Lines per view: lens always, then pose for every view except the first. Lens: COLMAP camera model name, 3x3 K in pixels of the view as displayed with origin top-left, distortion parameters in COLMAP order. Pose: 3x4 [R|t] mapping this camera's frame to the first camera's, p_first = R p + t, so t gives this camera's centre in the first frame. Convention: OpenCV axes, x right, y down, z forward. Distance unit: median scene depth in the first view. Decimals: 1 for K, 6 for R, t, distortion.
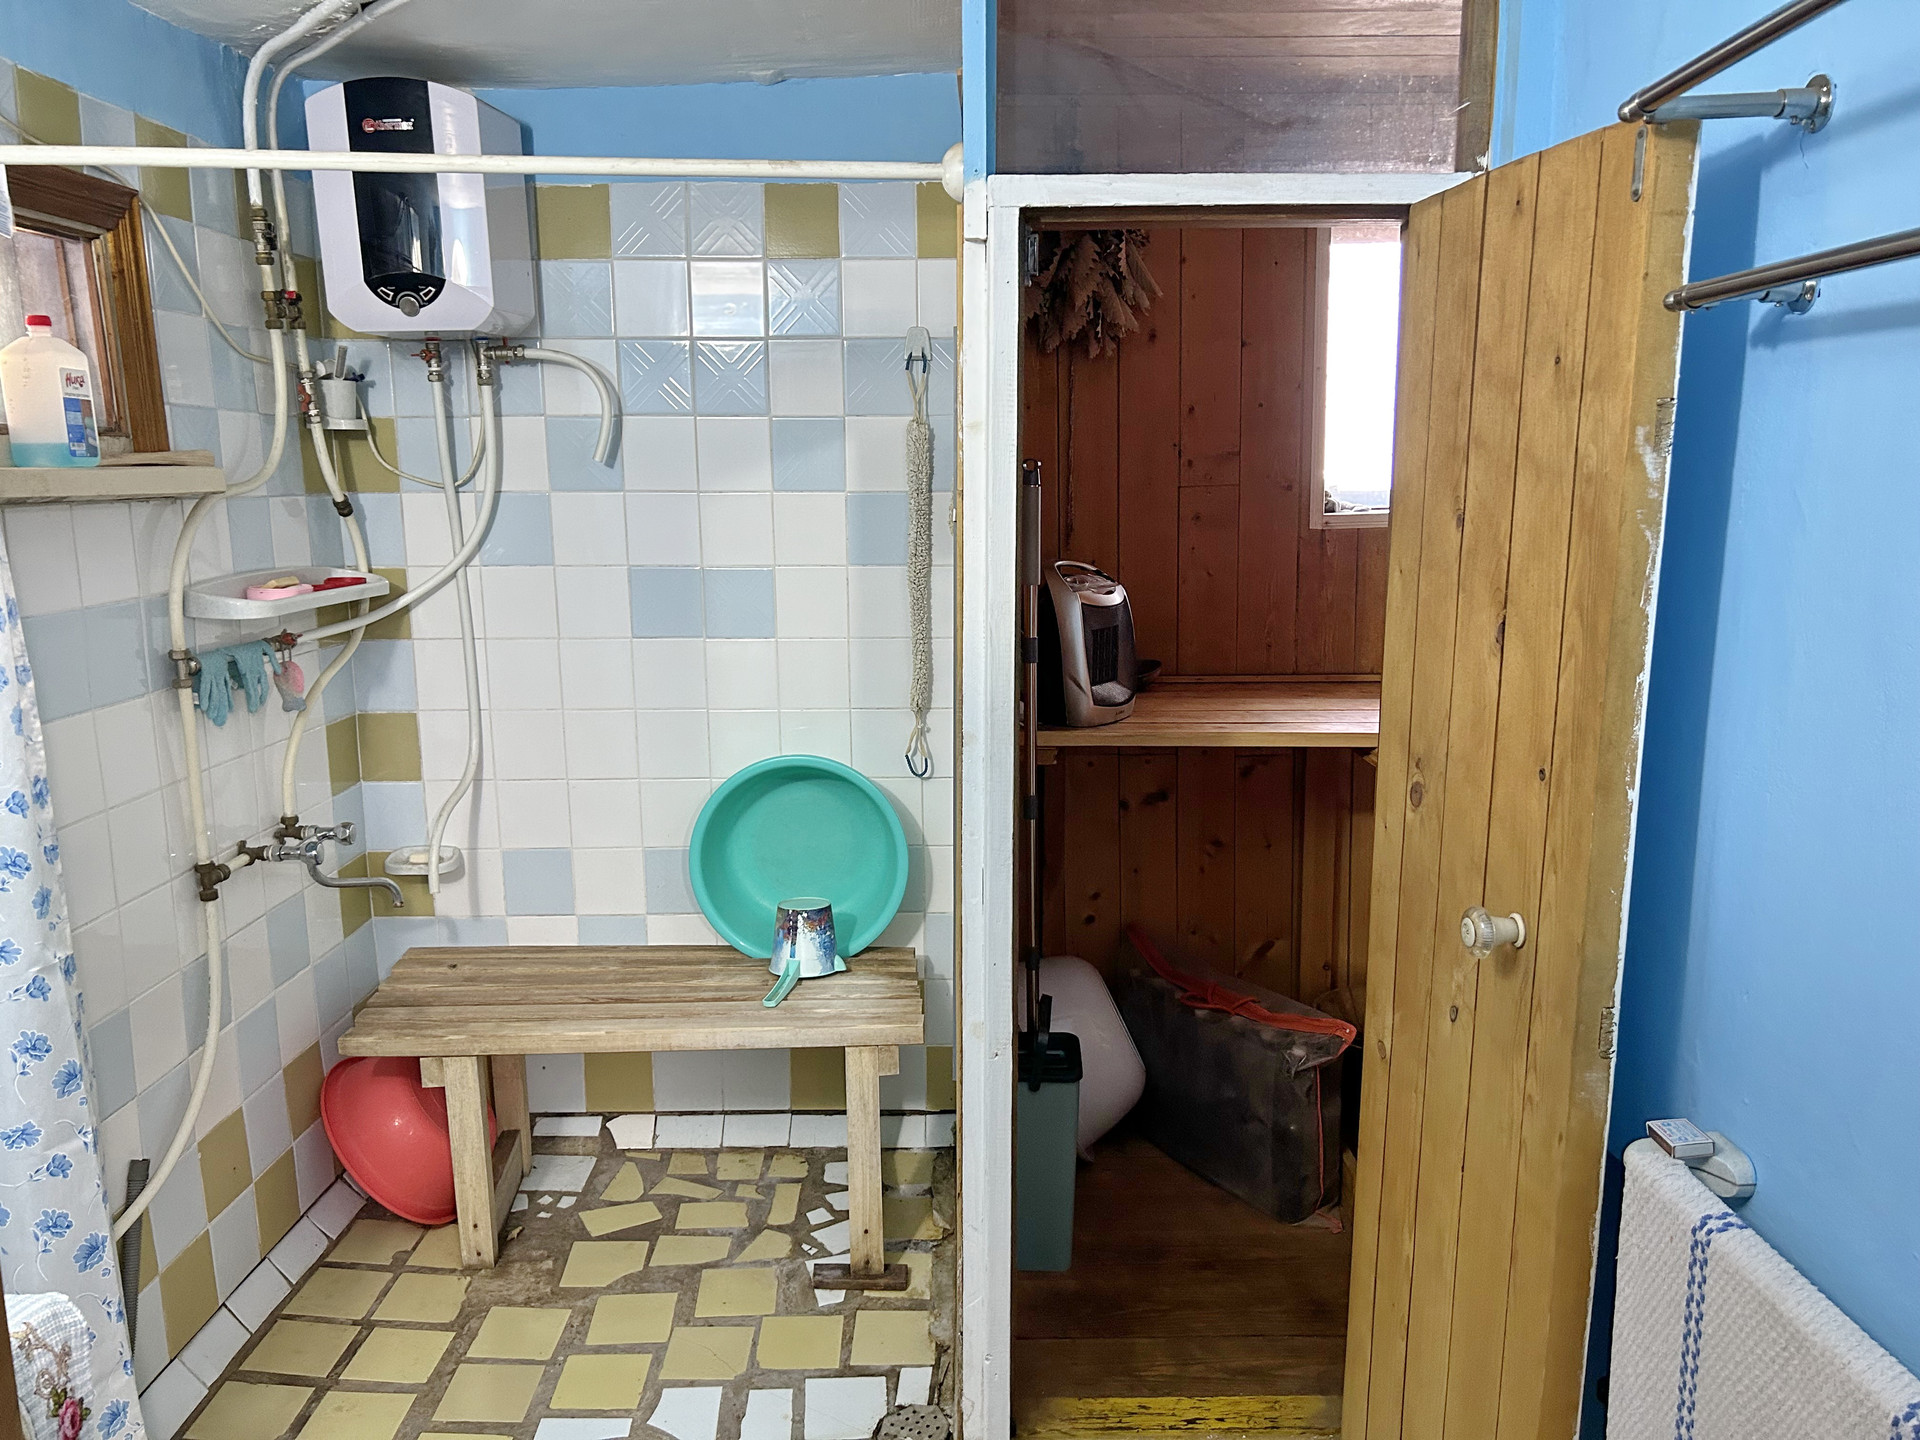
lens RADIAL K [[1449.9, 0, 966.1], [0, 1449.9, 731.2], [0, 0, 1]] dist [0.068735, -0.011707]
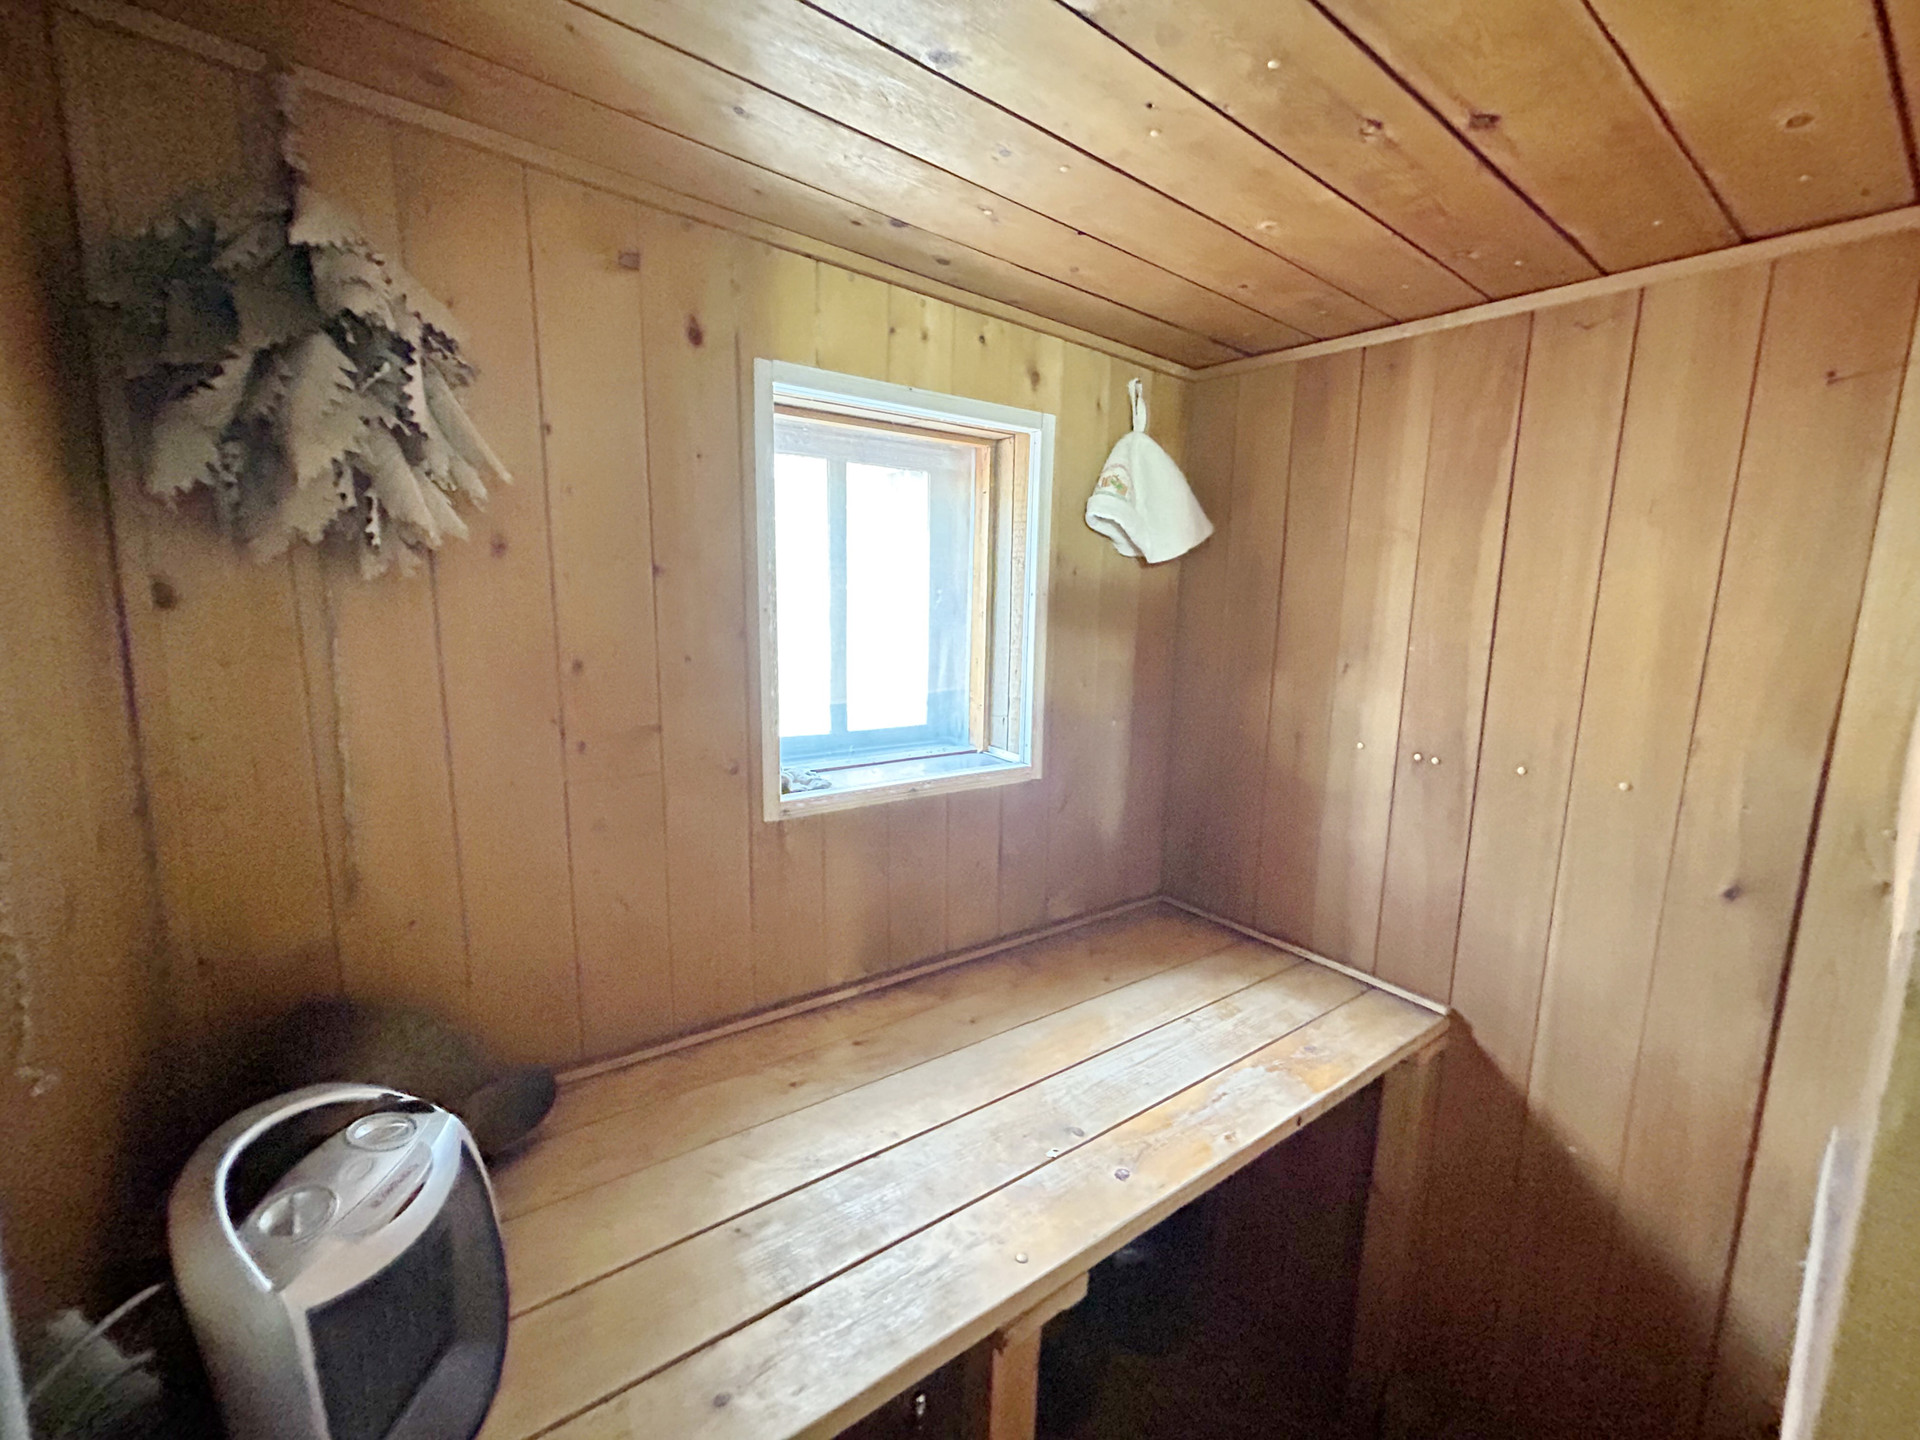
lens RADIAL K [[780.9, 0, 963.9], [0, 780.9, 727.9], [0, 0, 1]] dist [0.000897, 0.000294]
pose [[0.800179, -0.060191, 0.596734, 0.079257], [0.077561, 0.996982, -0.003442, -0.169007], [-0.594726, 0.049038, 0.802432, 0.590994]]
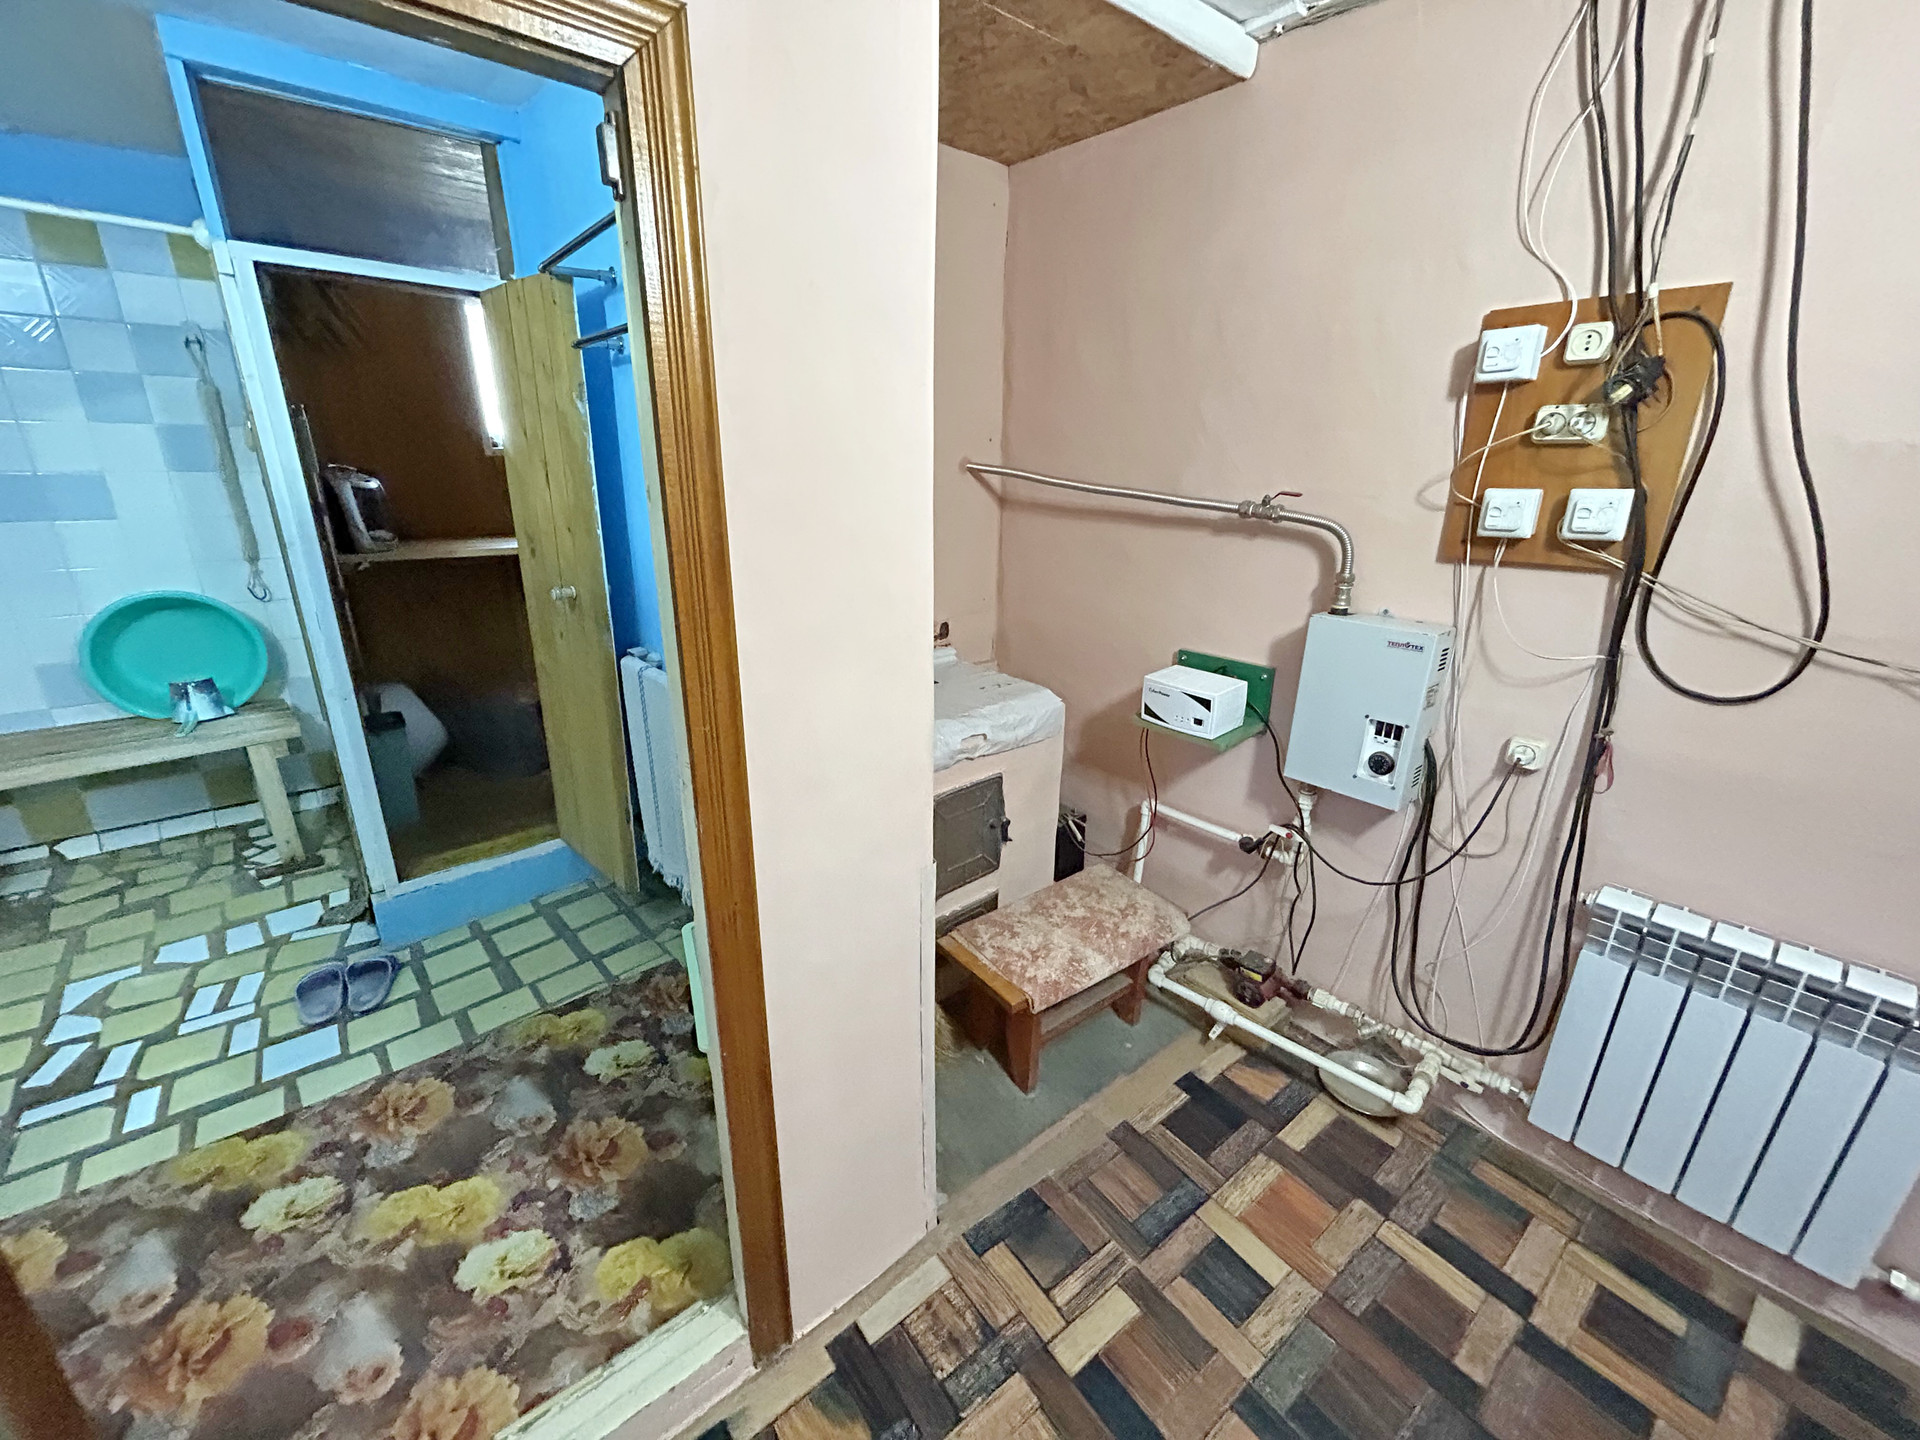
lens RADIAL K [[780.9, 0, 966.8], [0, 780.9, 721.6], [0, 0, 1]] dist [0.000897, 0.000294]
pose [[0.755397, -0.191026, 0.626805, -0.010063], [0.094223, 0.978288, 0.184591, 0.091369], [-0.648458, -0.080380, 0.756995, -0.295888]]
